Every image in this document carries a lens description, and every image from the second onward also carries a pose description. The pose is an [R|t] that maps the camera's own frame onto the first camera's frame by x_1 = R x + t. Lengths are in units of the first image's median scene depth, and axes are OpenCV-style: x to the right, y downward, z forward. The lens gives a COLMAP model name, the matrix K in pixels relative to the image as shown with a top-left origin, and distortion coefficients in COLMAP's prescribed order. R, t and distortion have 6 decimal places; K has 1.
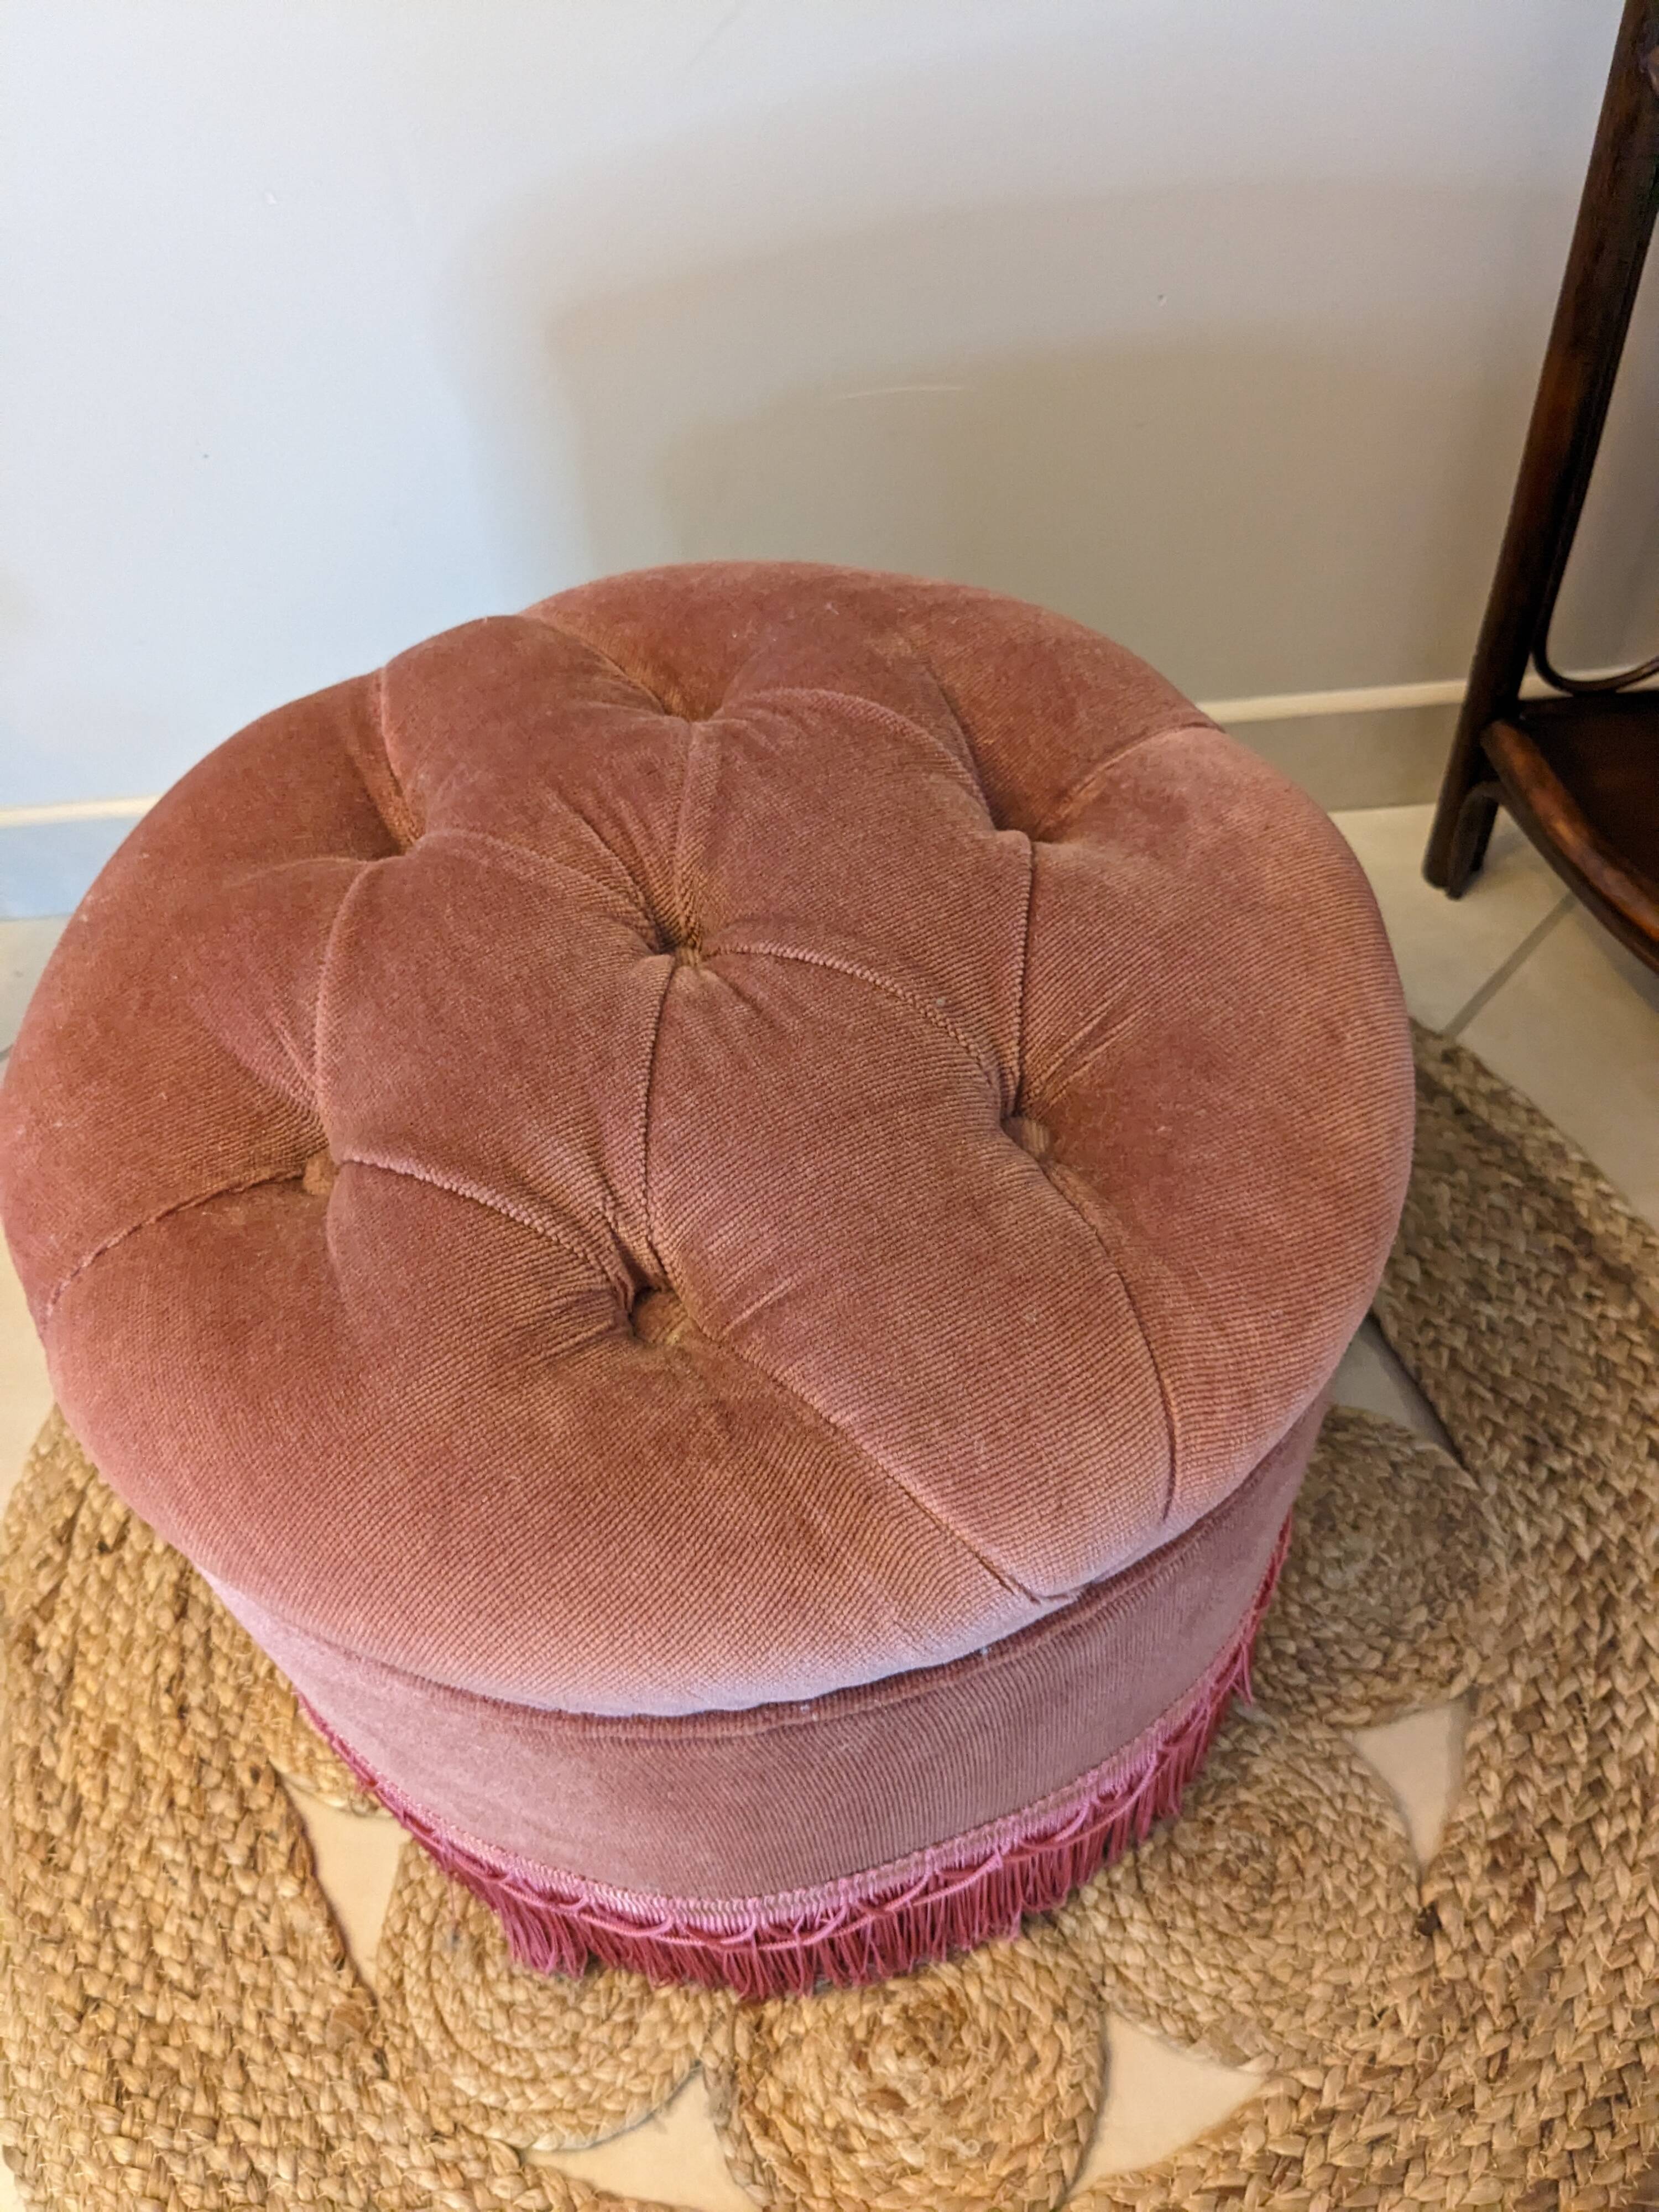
lens RADIAL K [[1836.3, 0, 828.9], [0, 1836.3, 1155.4], [0, 0, 1]] dist [-0.028879, -0.003601]
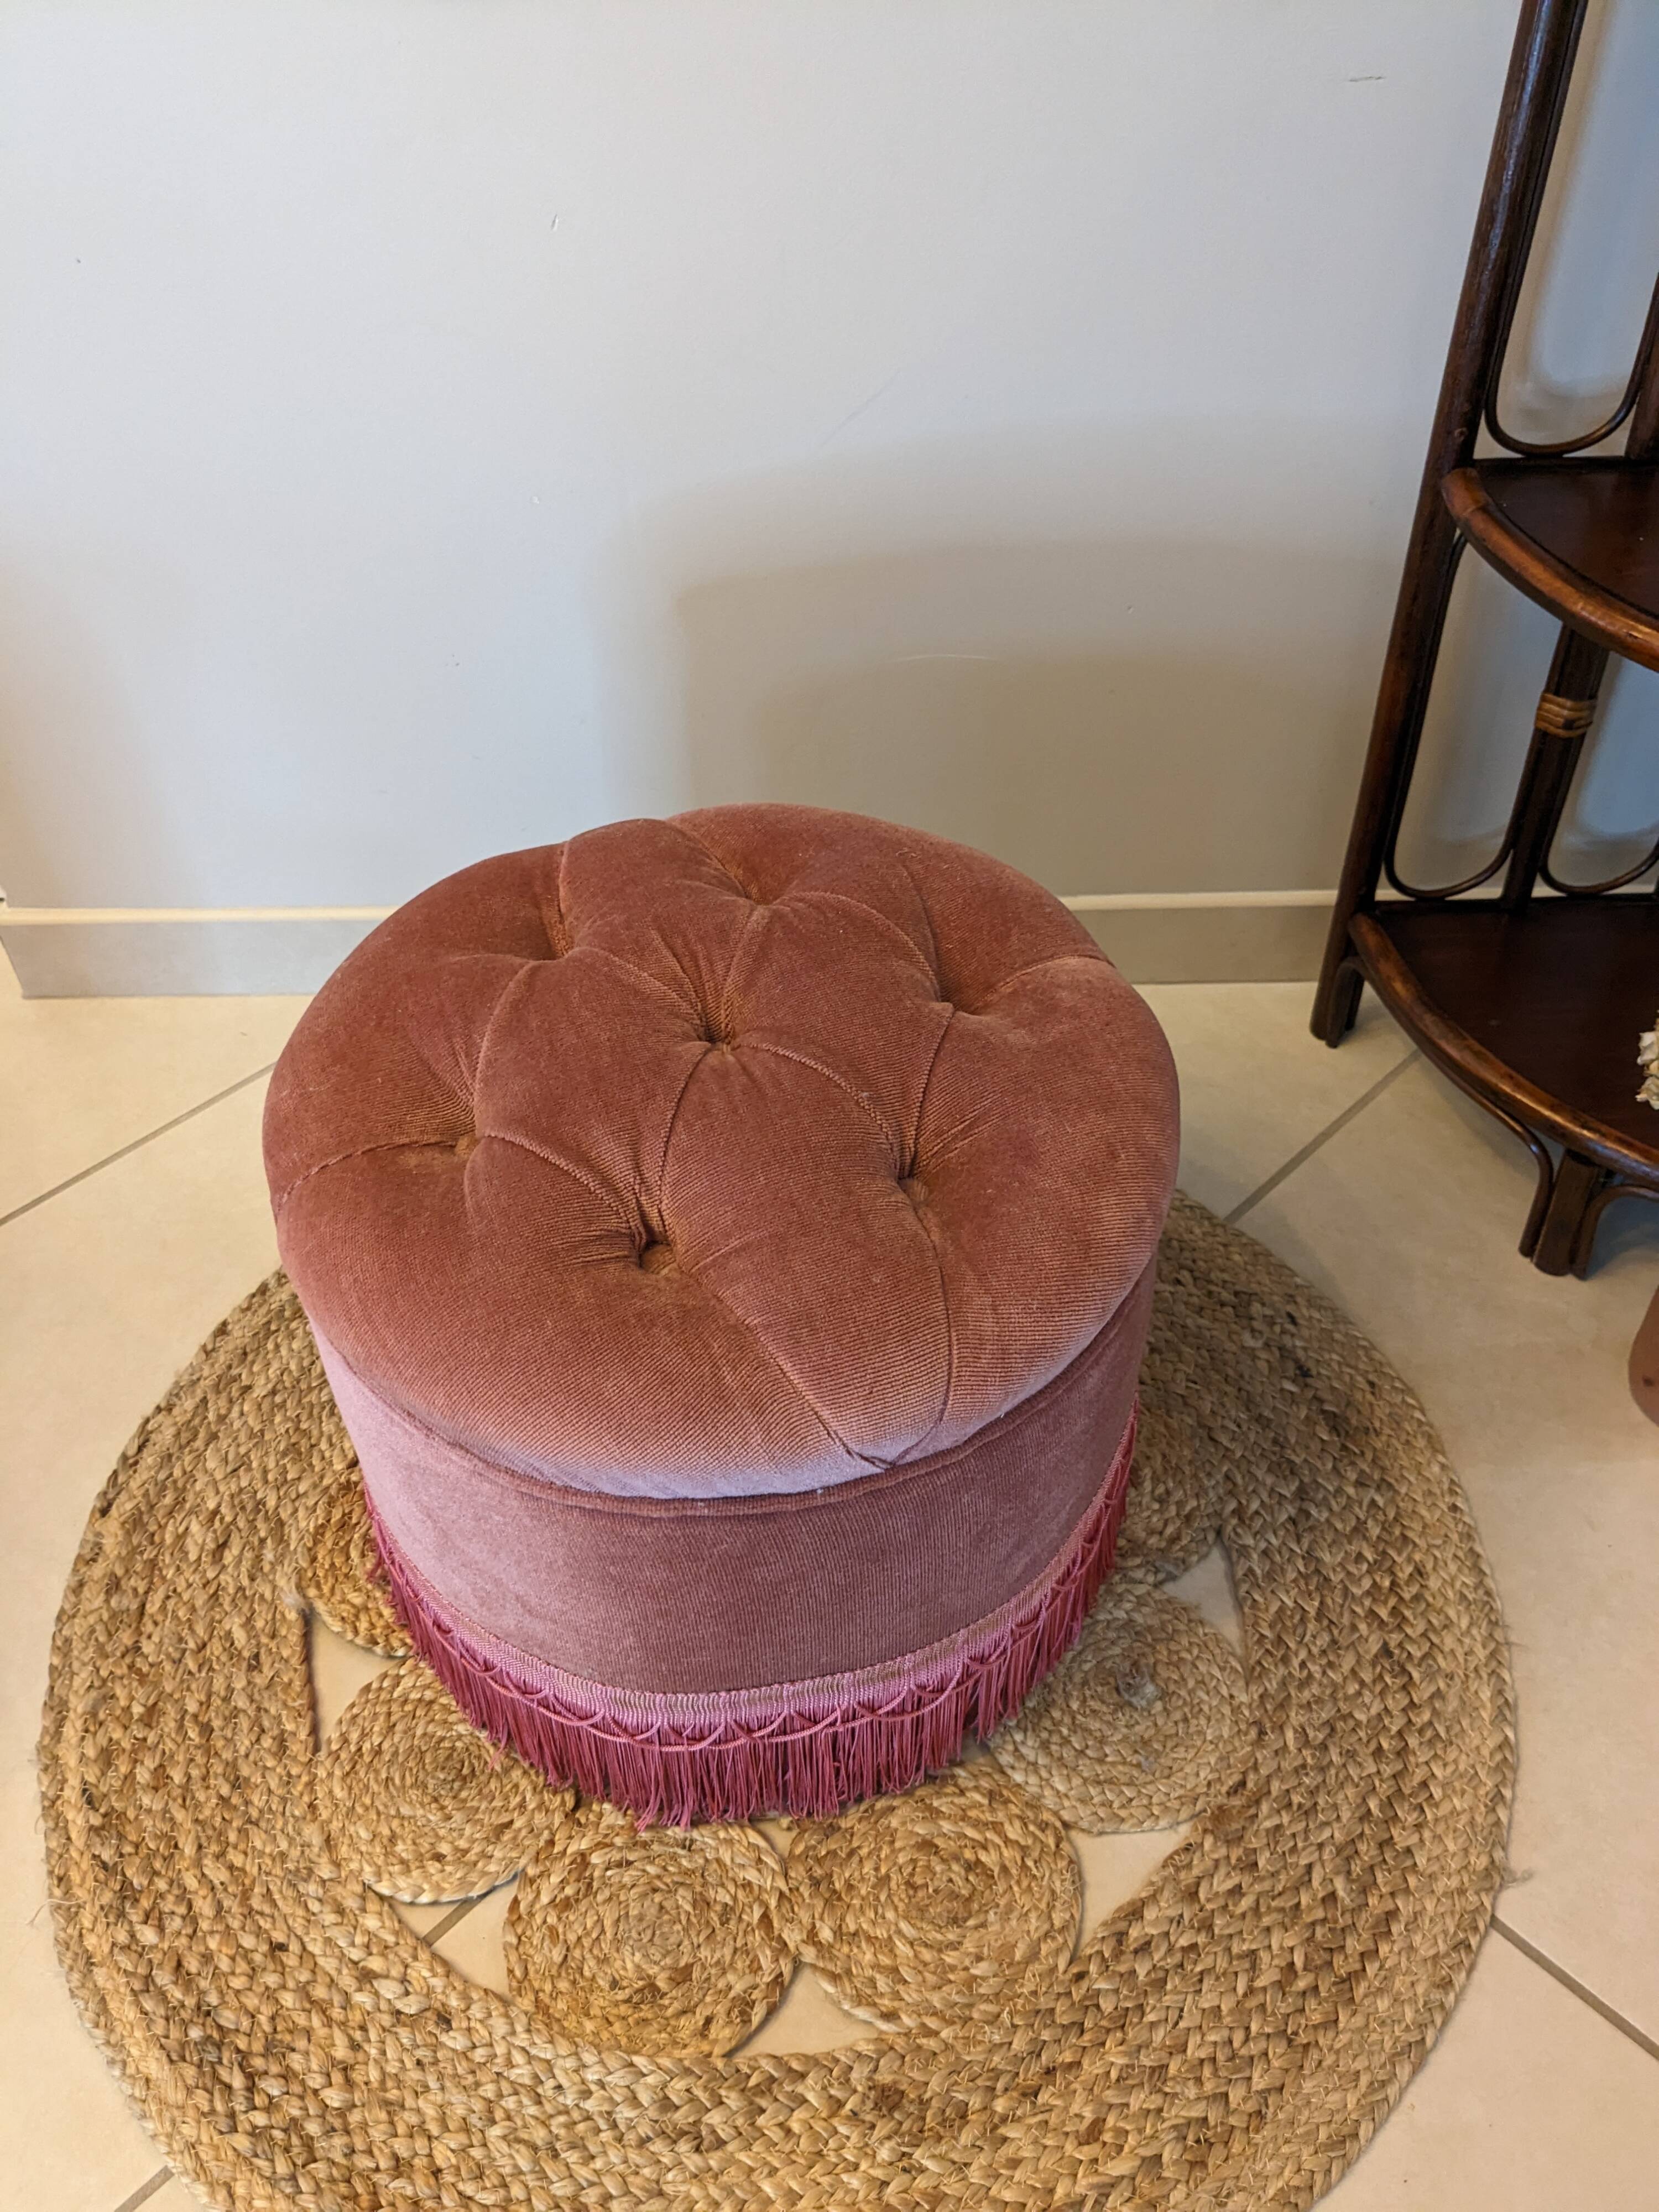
lens RADIAL K [[1825.1, 0, 829.5], [0, 1825.1, 1106.0], [0, 0, 1]] dist [-0.008274, -0.015710]
pose [[0.984869, 0.153704, -0.080051, 0.148000], [-0.163557, 0.977094, -0.136147, 0.138918], [0.057291, 0.147179, 0.987449, -0.528339]]
